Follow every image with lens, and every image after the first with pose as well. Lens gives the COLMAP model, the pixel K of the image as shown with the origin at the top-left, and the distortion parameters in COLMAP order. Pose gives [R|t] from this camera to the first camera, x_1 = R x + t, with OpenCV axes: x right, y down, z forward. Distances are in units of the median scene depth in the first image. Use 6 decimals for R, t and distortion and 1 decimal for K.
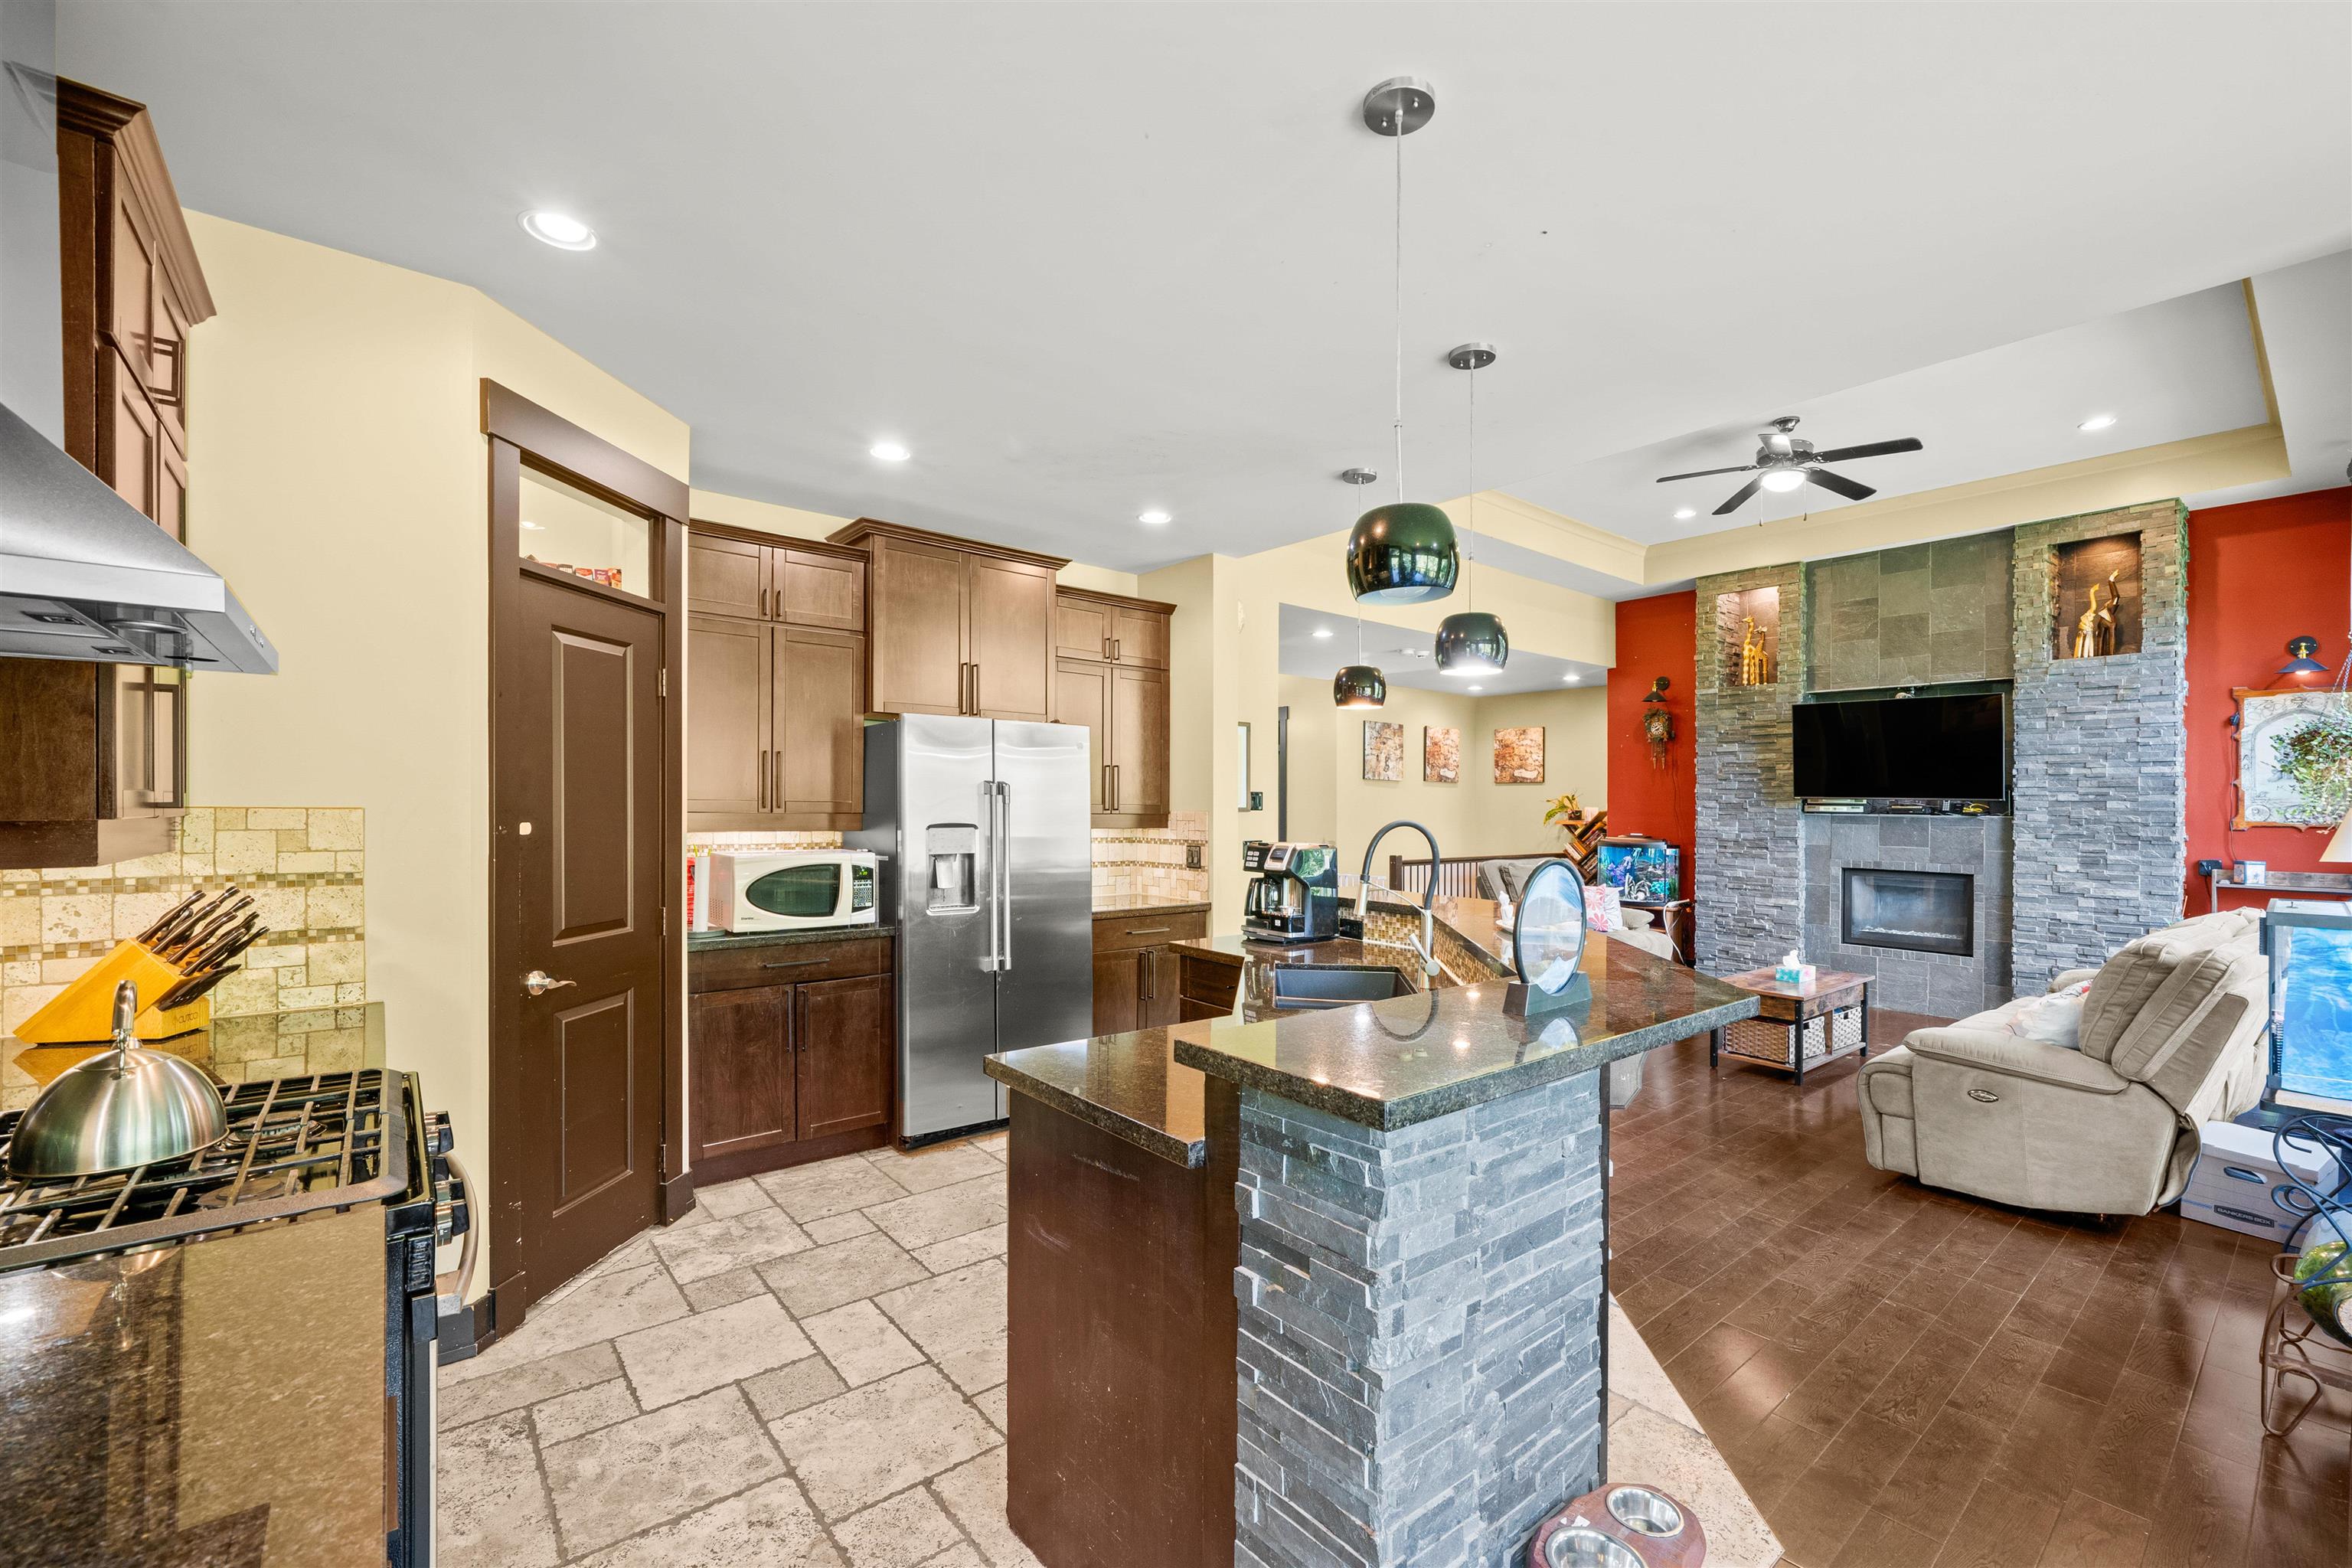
lens RADIAL K [[993.9, 0, 1193.5], [0, 993.9, 796.0], [0, 0, 1]] dist [0.001695, -0.001268]
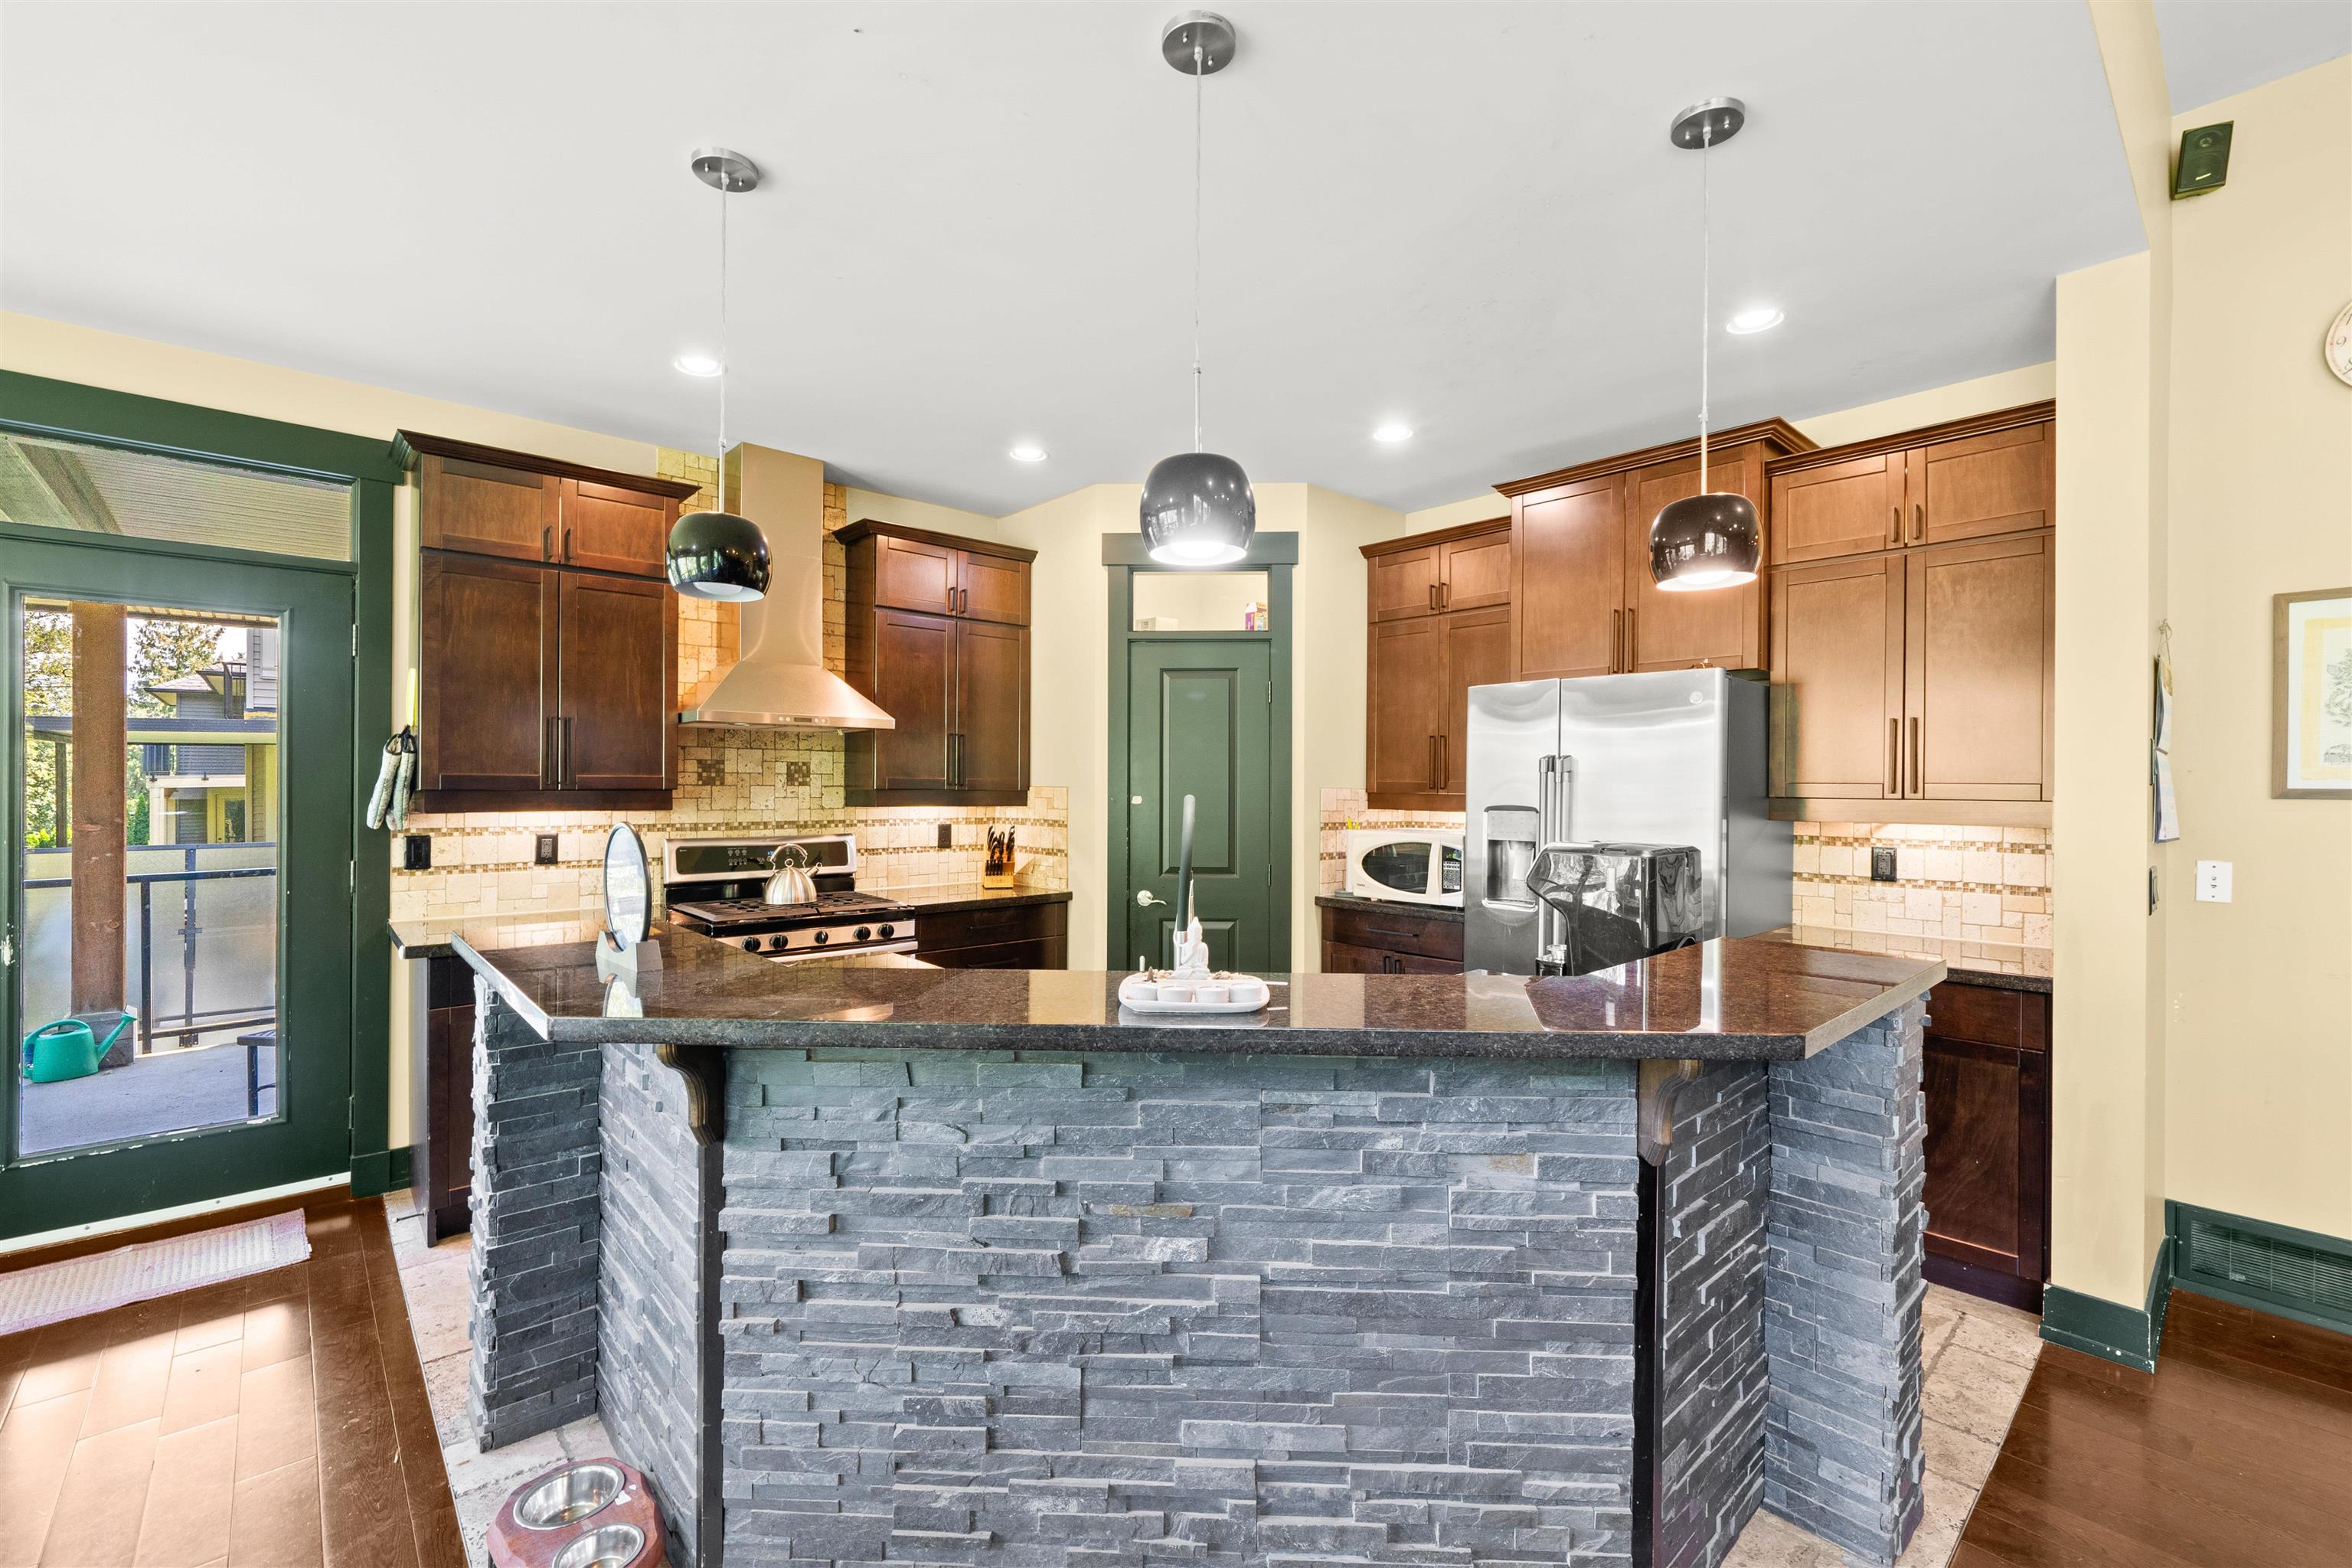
lens RADIAL K [[993.9, 0, 1167.7], [0, 993.9, 800.7], [0, 0, 1]] dist [0.001695, -0.001268]
pose [[0.020338, 0.008135, -0.999760, 0.707565], [0.005477, 0.999951, 0.008248, 0.015380], [0.999778, -0.005643, 0.020293, 0.759509]]
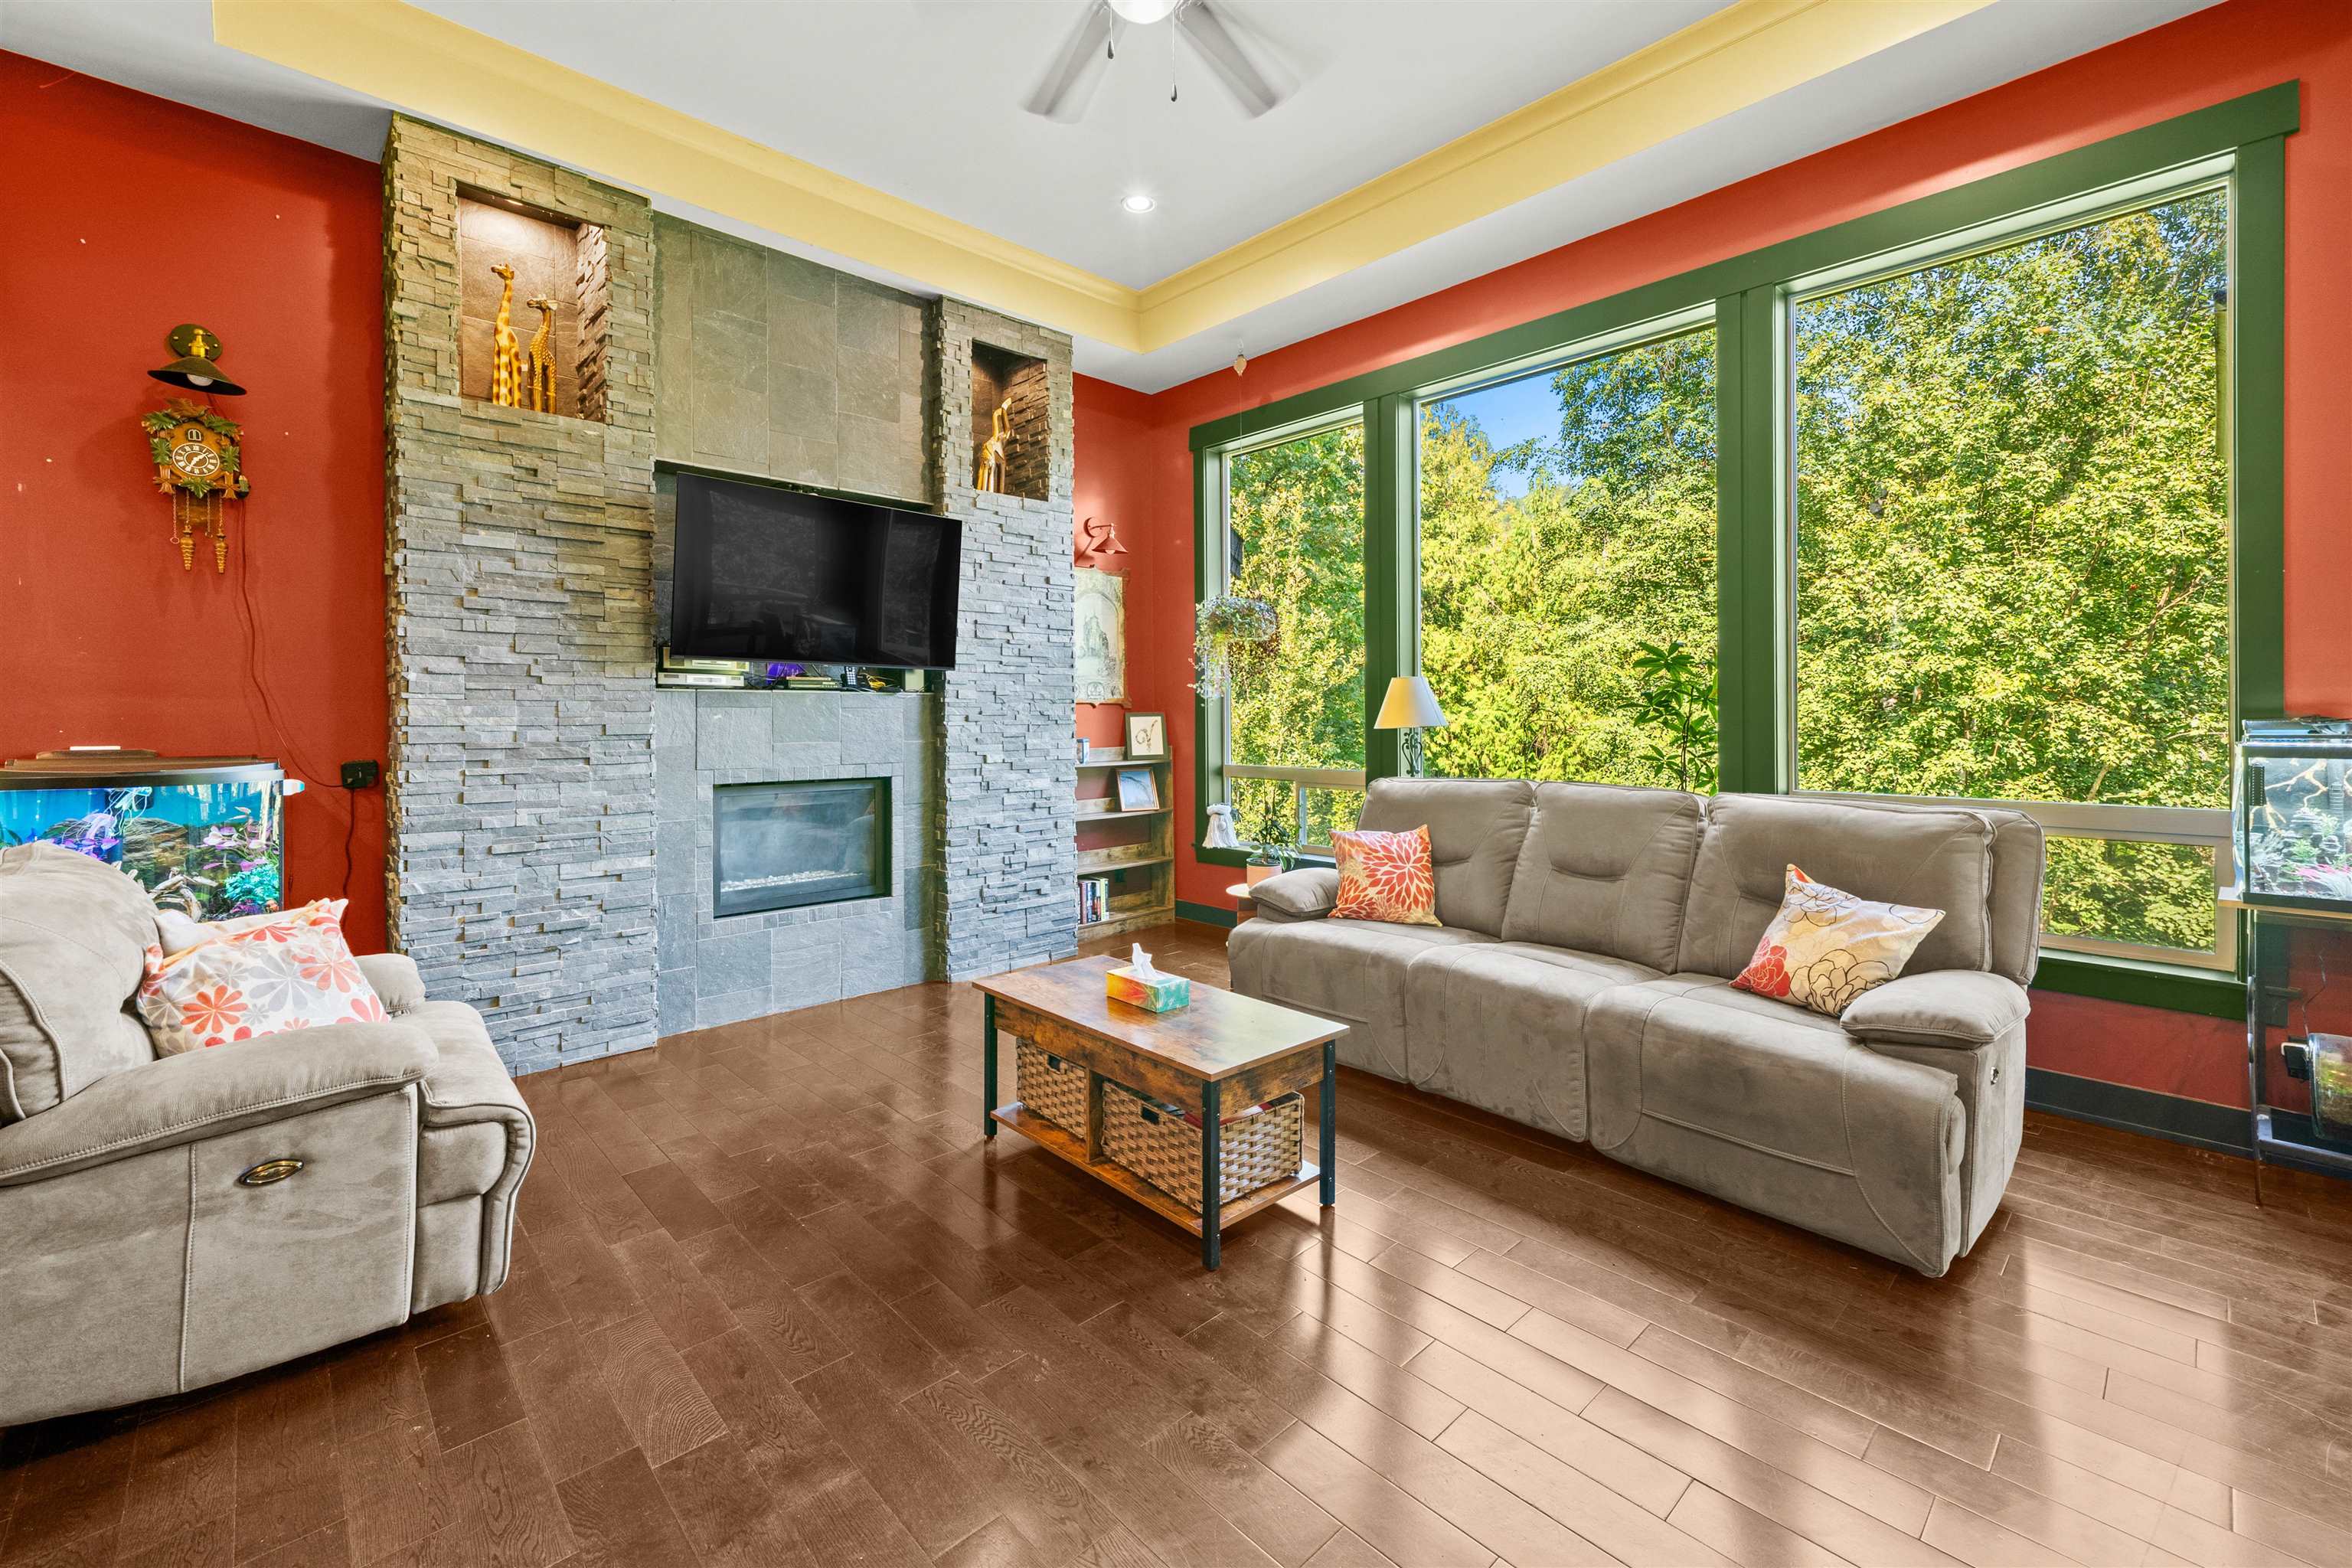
lens RADIAL K [[993.9, 0, 1199.0], [0, 993.9, 712.5], [0, 0, 1]] dist [0.001695, -0.001268]
pose [[-0.068858, -0.006538, 0.997605, 0.156863], [-0.006662, 0.999959, 0.006094, 0.053034], [-0.997604, -0.006226, -0.068898, 1.569776]]
